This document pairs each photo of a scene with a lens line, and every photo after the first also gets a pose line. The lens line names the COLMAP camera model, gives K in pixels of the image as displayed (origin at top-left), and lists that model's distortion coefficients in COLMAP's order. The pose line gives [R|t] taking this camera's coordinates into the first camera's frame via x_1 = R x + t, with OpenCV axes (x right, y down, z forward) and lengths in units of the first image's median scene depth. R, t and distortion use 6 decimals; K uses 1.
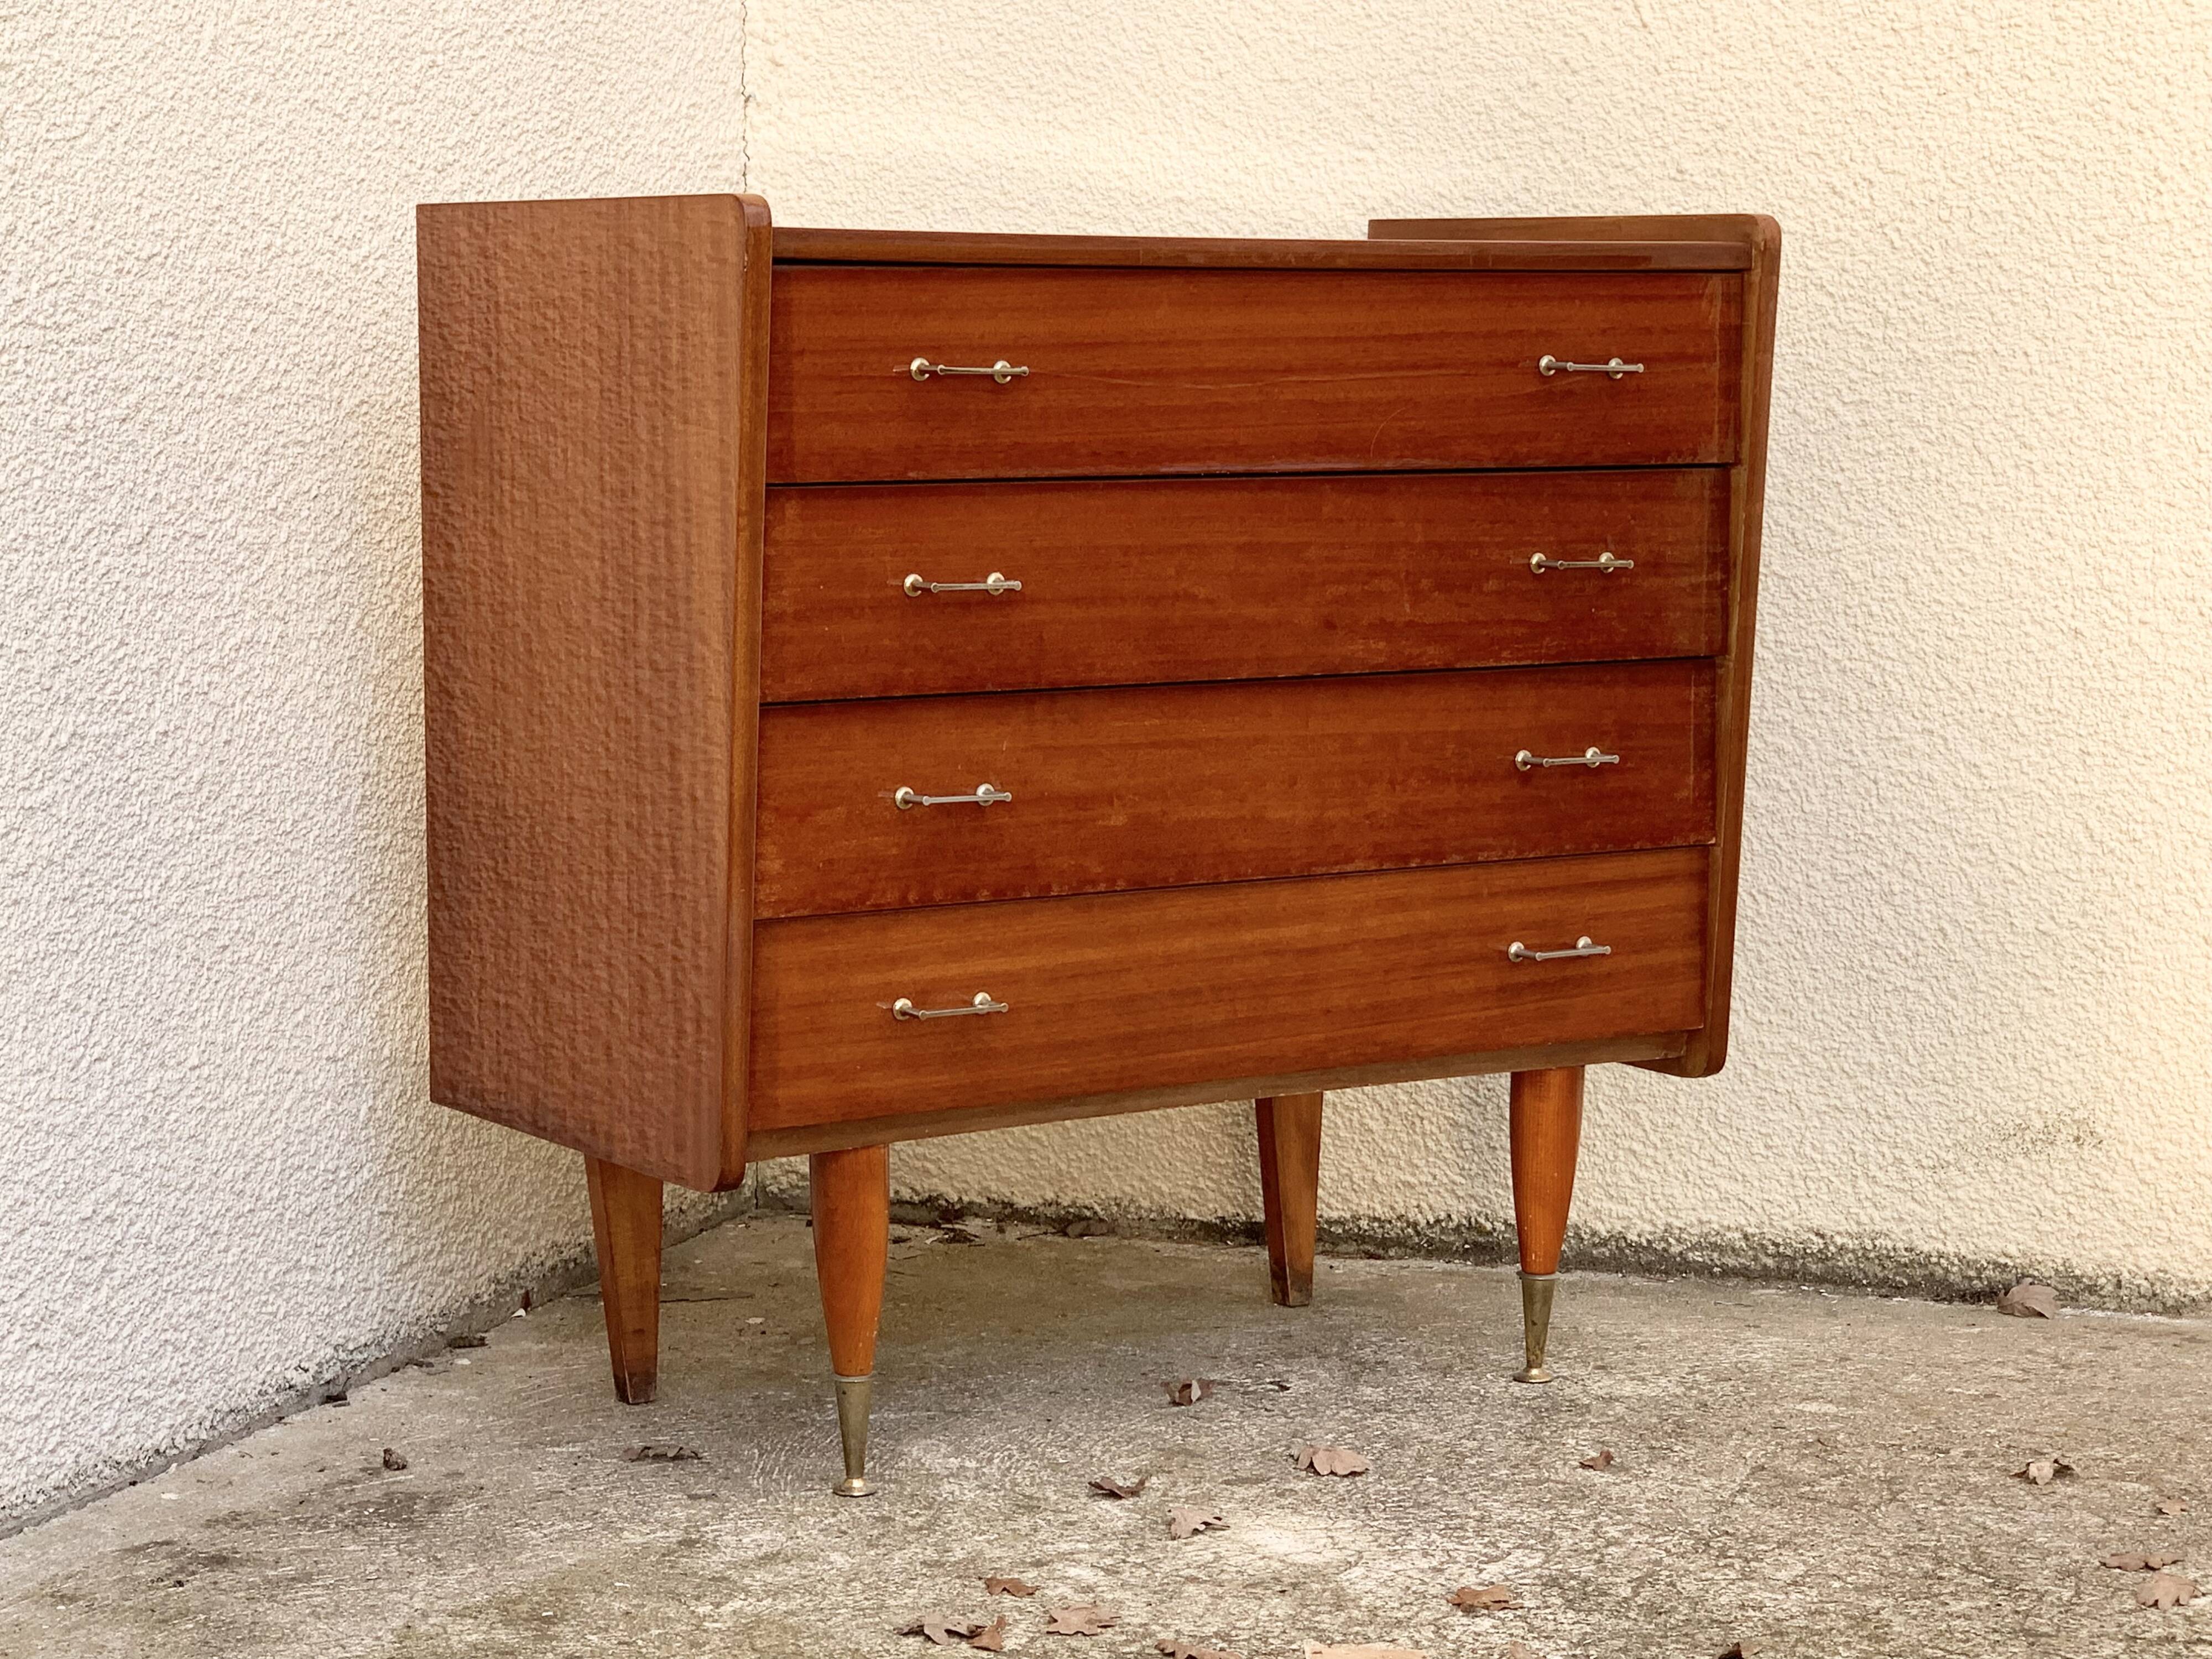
lens RADIAL K [[4627.1, 0, 1097.9], [0, 4627.1, 861.5], [0, 0, 1]] dist [0.091107, 0.000000]
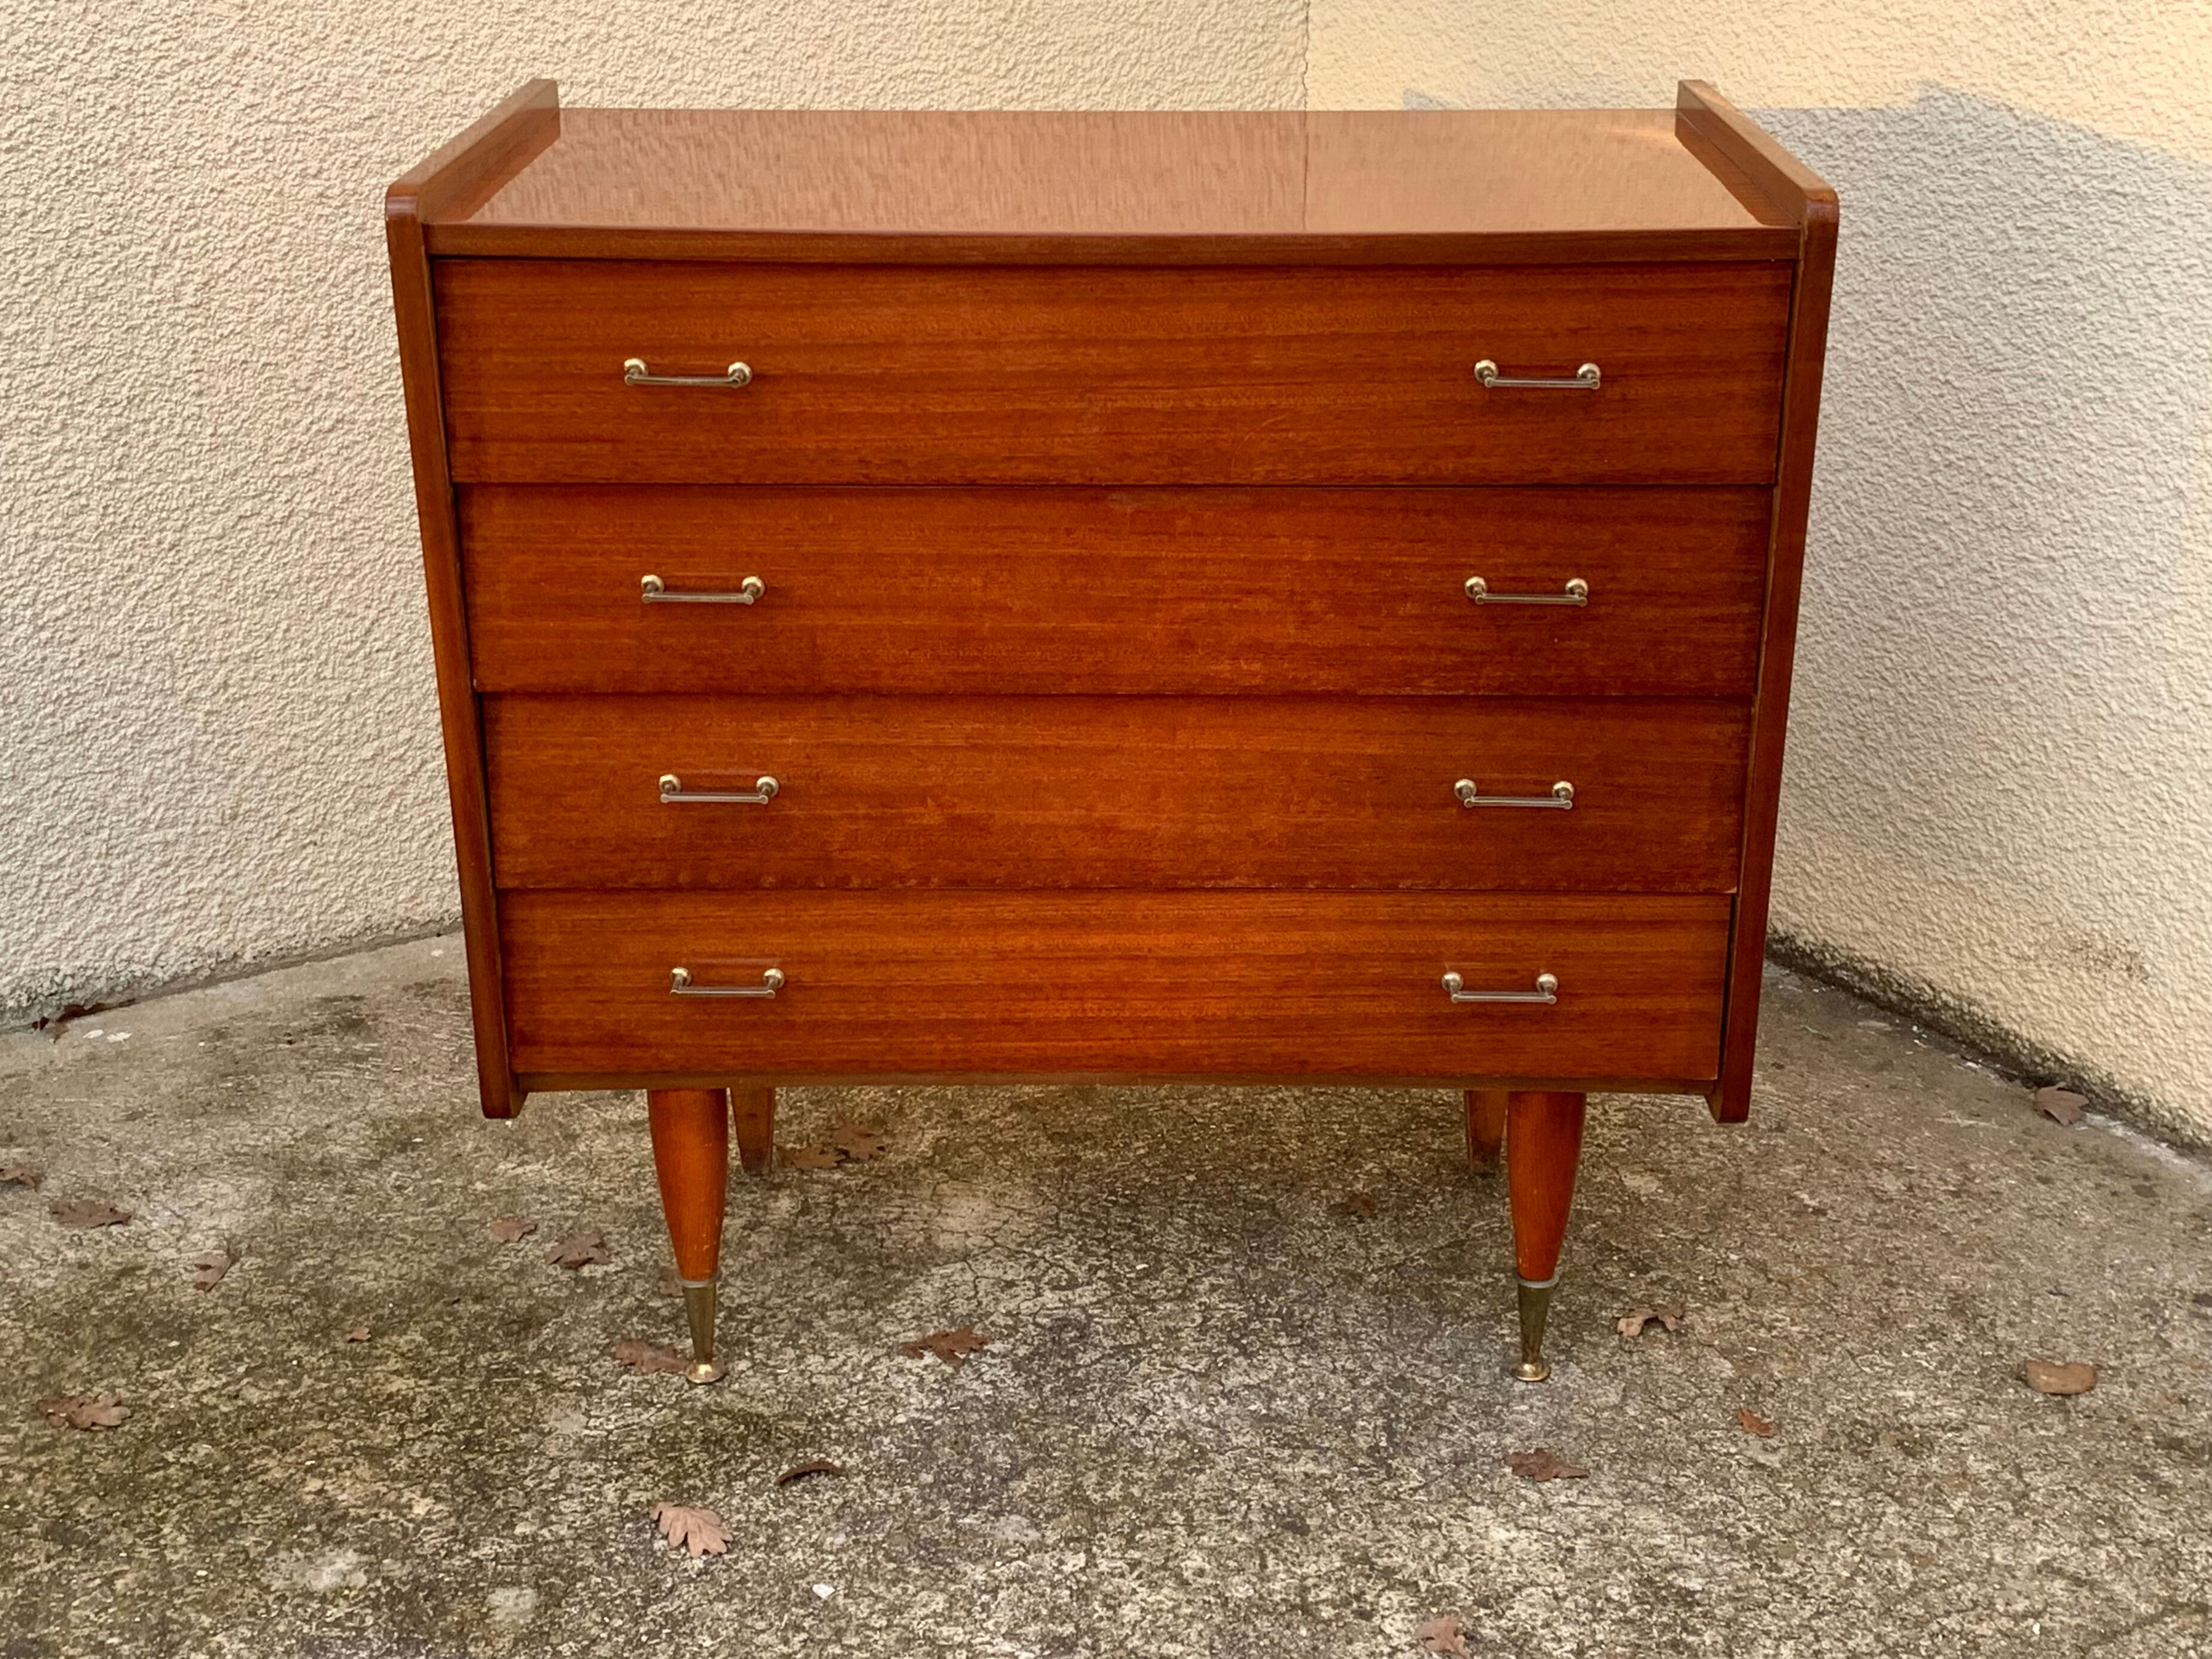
lens RADIAL K [[3072.8, 0, 1115.7], [0, 3072.8, 819.9], [0, 0, 1]] dist [0.106560, 0.000000]
pose [[0.798156, 0.211223, -0.564209, 0.422443], [-0.066646, 0.961732, 0.265764, -0.144478], [0.598753, -0.174519, 0.781689, 0.333037]]
